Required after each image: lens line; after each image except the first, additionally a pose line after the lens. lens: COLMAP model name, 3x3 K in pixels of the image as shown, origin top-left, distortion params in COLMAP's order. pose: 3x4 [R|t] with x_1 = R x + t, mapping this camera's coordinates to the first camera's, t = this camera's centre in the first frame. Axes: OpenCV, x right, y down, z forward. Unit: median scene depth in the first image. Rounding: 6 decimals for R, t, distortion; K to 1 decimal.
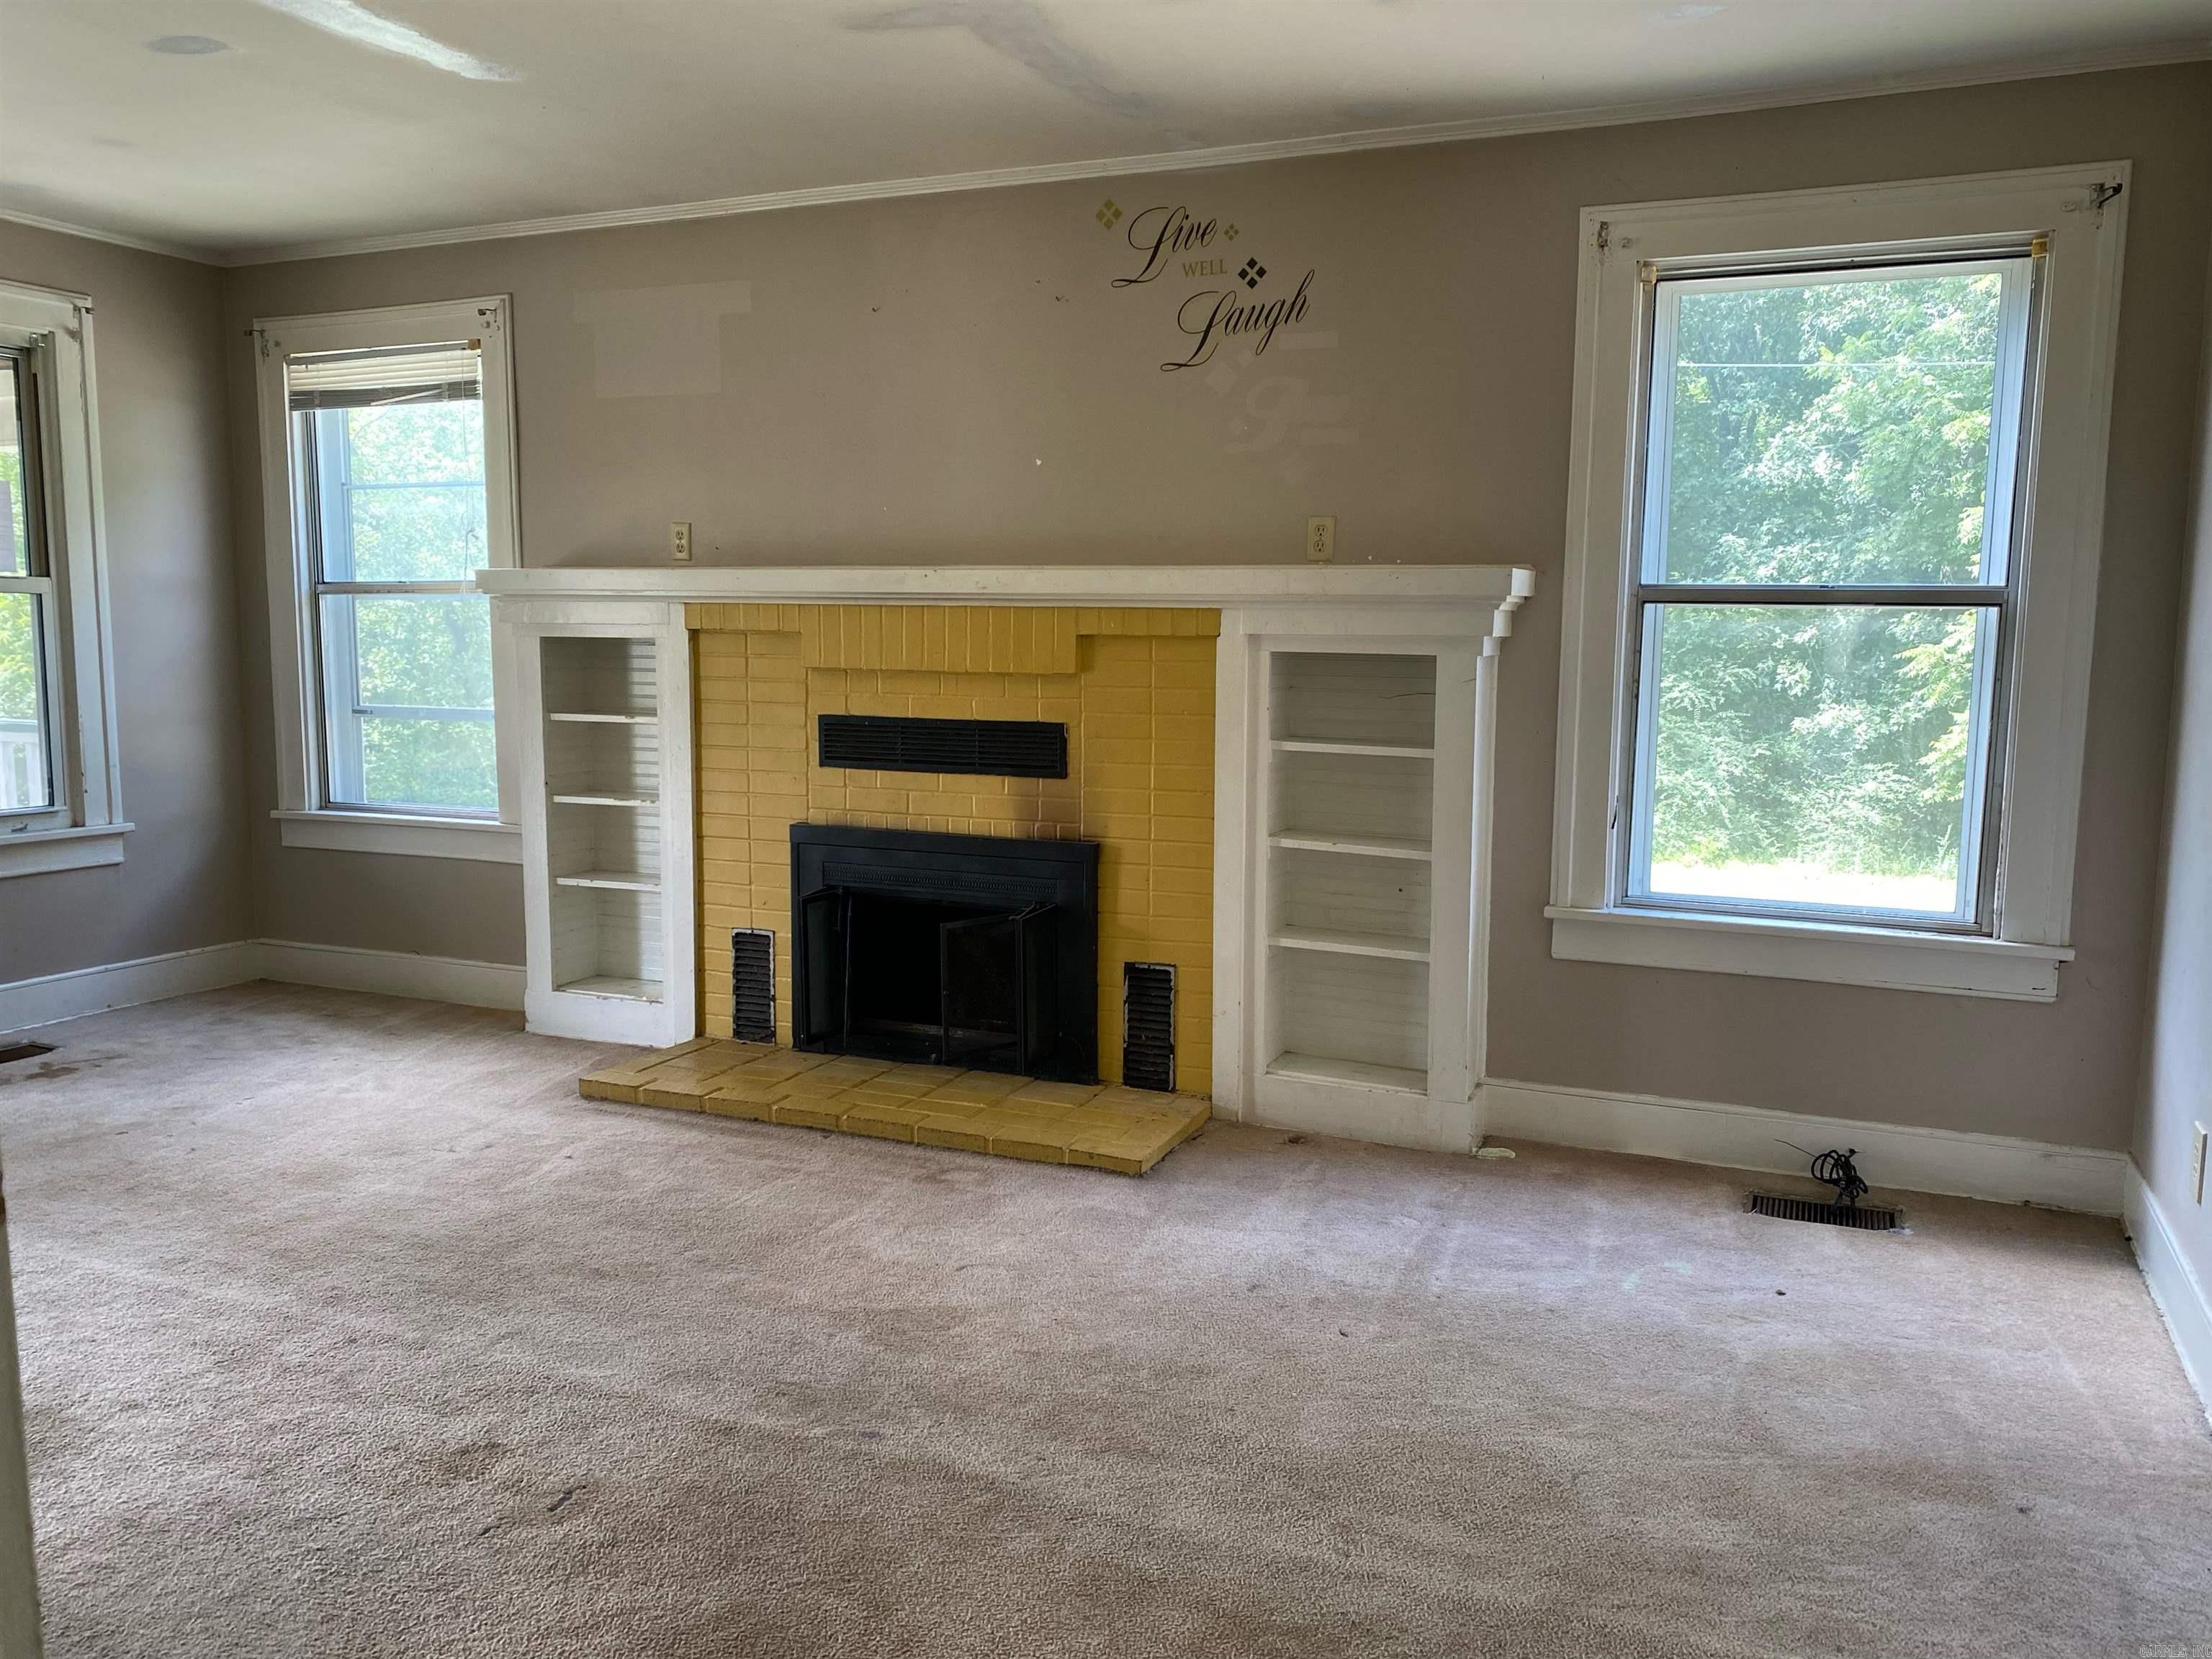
lens RADIAL K [[1687.3, 0, 1144.1], [0, 1687.3, 824.0], [0, 0, 1]] dist [0.042102, -0.049761]
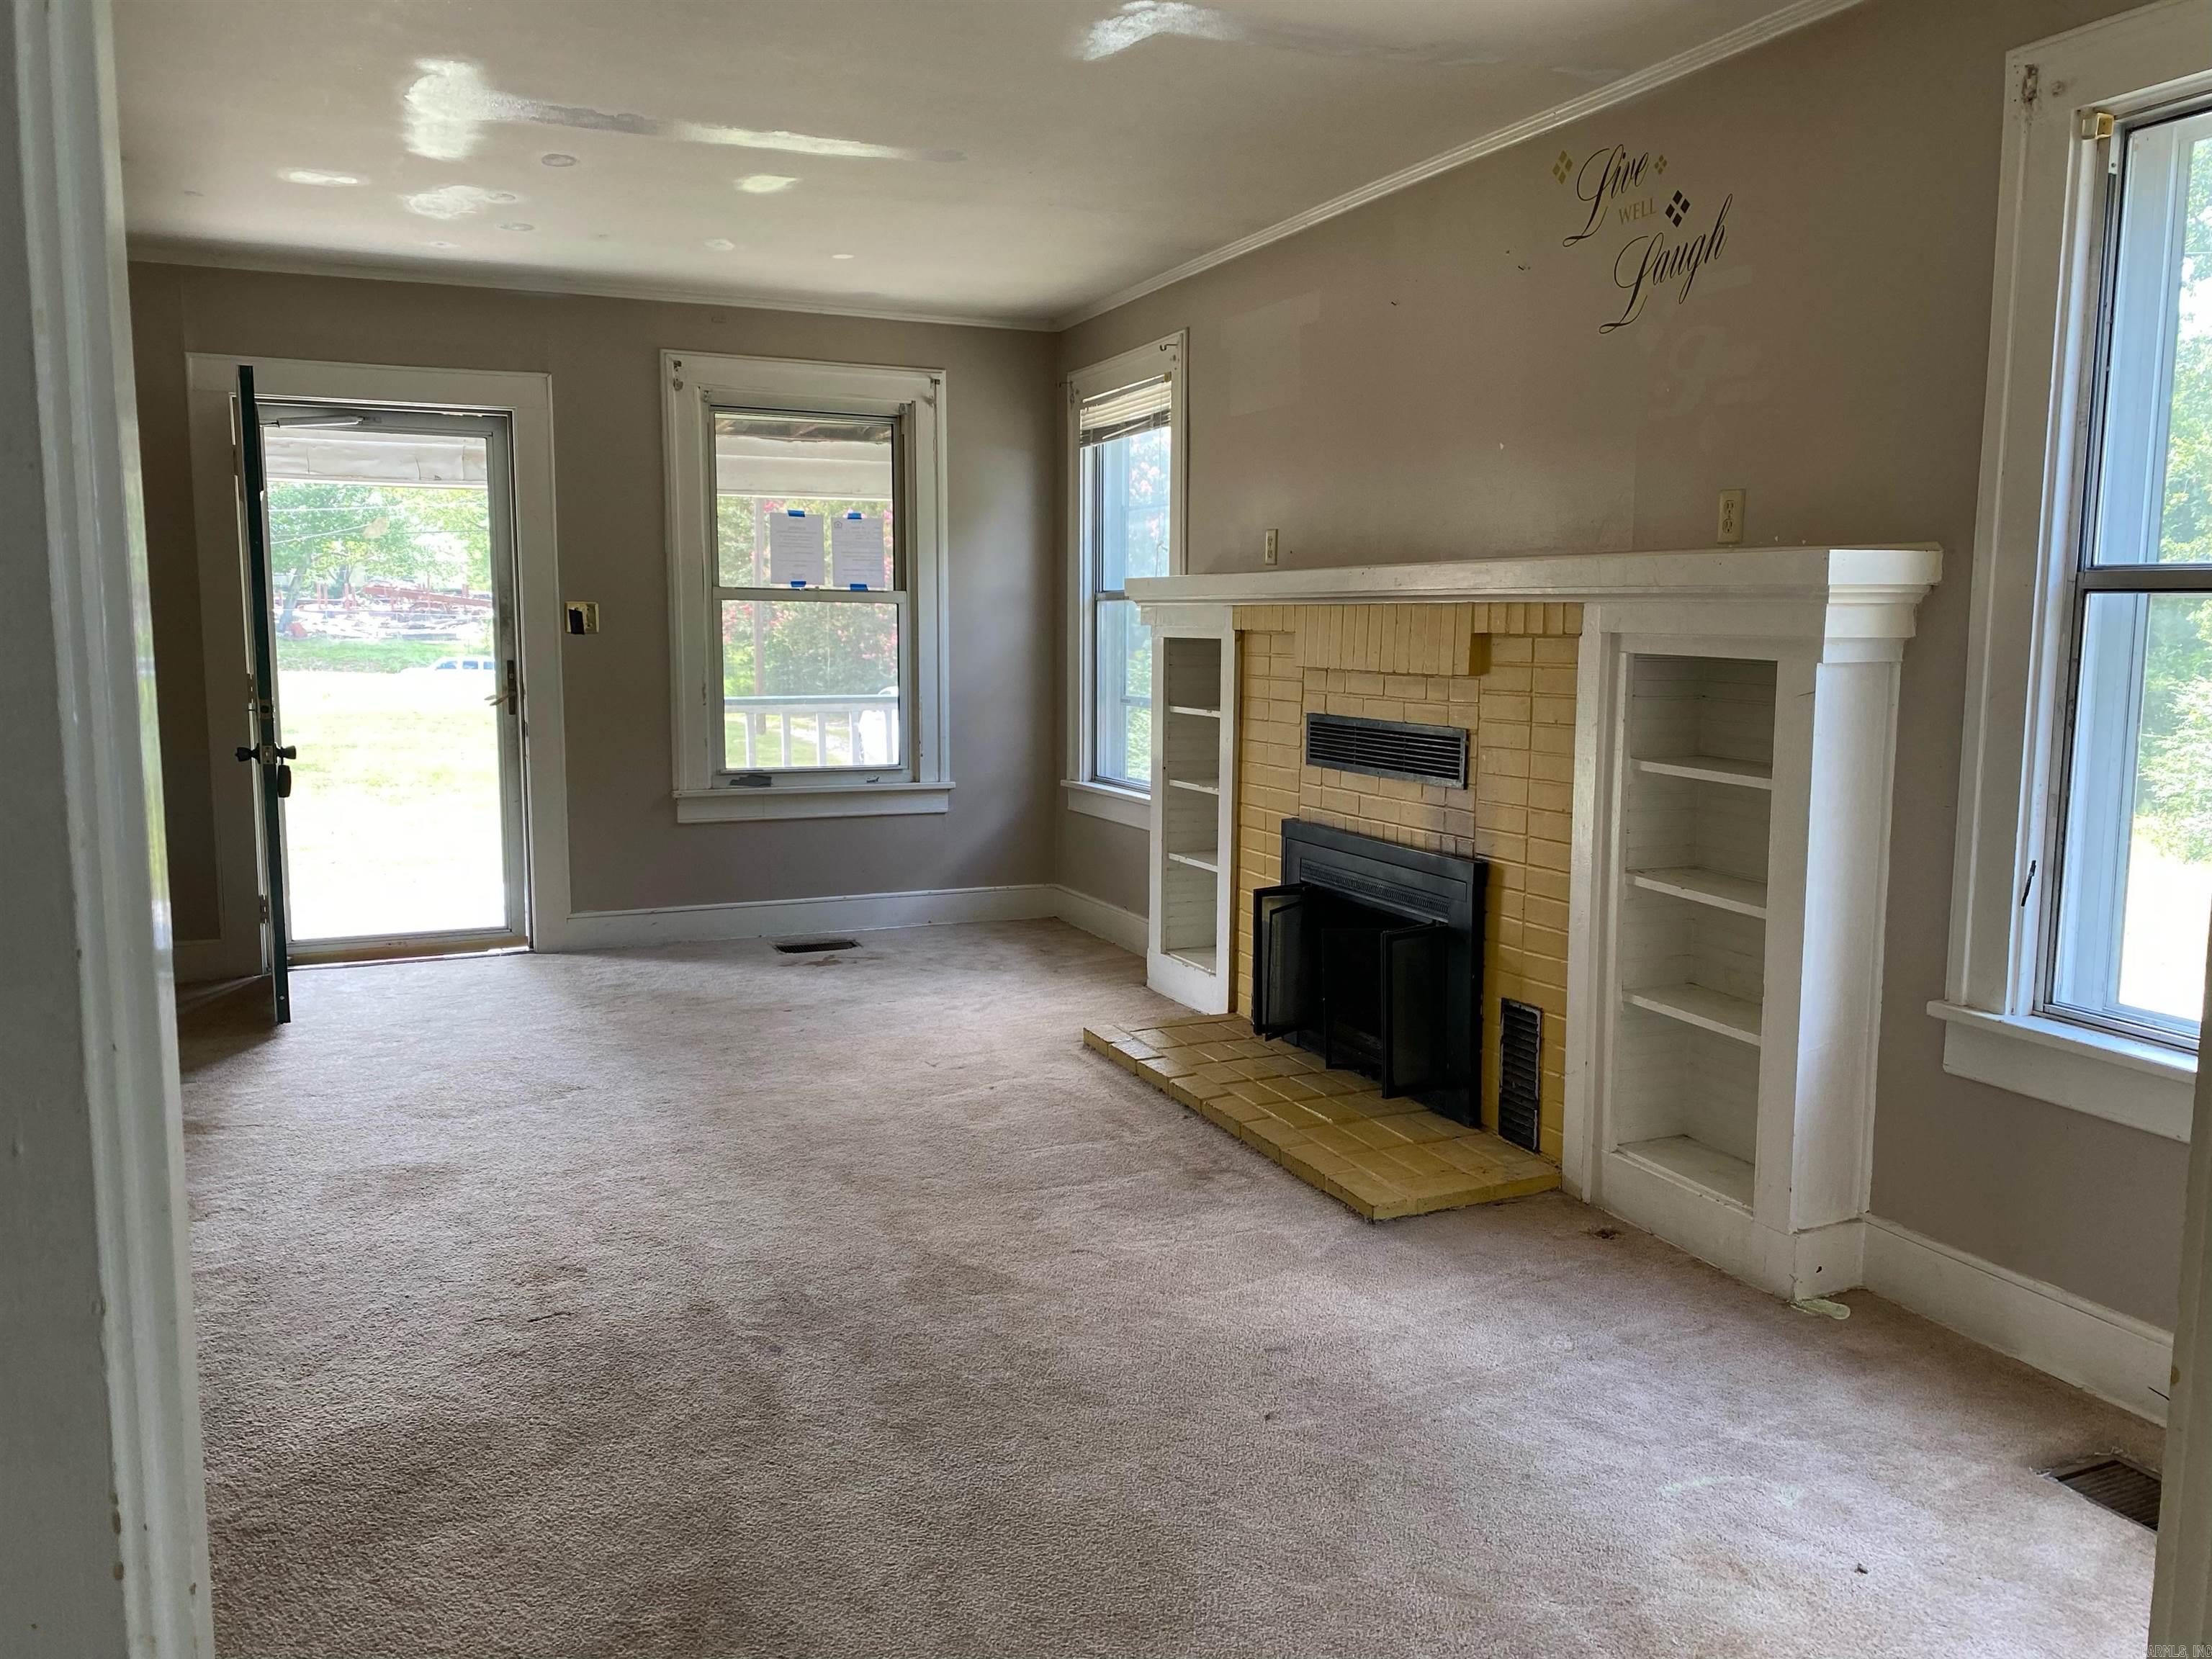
lens RADIAL K [[1687.3, 0, 1104.7], [0, 1687.3, 810.8], [0, 0, 1]] dist [0.042102, -0.049761]
pose [[0.734031, 0.073010, -0.675180, 0.448263], [-0.078105, 0.996683, 0.022862, -0.021928], [0.674610, 0.035954, 0.737299, 0.191293]]
